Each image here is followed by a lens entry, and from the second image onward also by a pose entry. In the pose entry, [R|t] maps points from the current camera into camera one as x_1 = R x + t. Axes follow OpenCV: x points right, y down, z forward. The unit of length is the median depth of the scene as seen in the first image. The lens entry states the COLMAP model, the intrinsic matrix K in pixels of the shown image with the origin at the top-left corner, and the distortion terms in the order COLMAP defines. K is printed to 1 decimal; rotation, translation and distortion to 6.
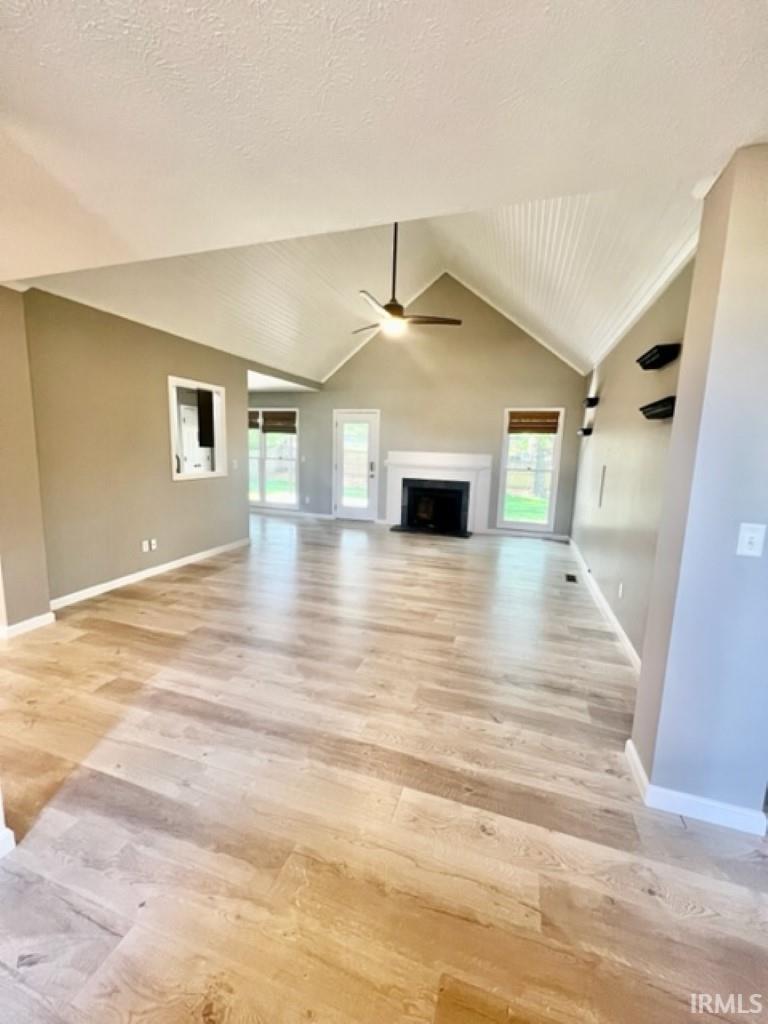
lens RADIAL K [[406.5, 0, 383.7], [0, 406.5, 507.8], [0, 0, 1]] dist [-0.001364, 0.000734]
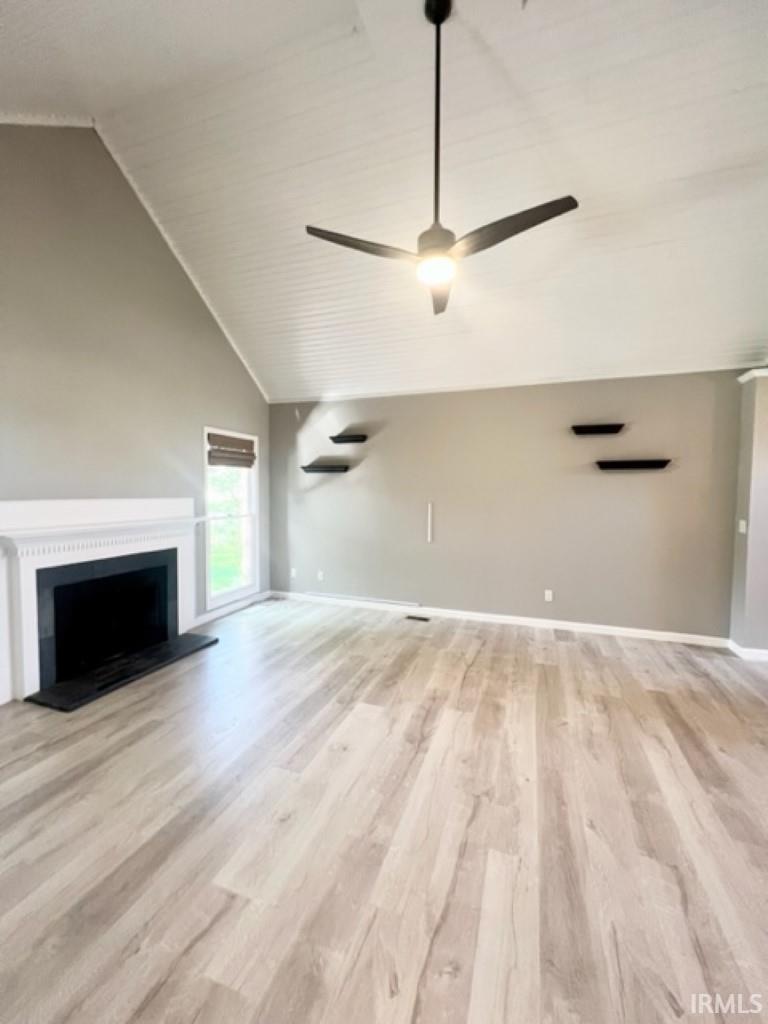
lens RADIAL K [[406.5, 0, 386.7], [0, 406.5, 510.8], [0, 0, 1]] dist [-0.001364, 0.000734]
pose [[0.023196, -0.077035, 0.996759, -0.354834], [0.141595, 0.987229, 0.073003, -0.118716], [-0.989653, 0.139442, 0.033808, 0.713778]]
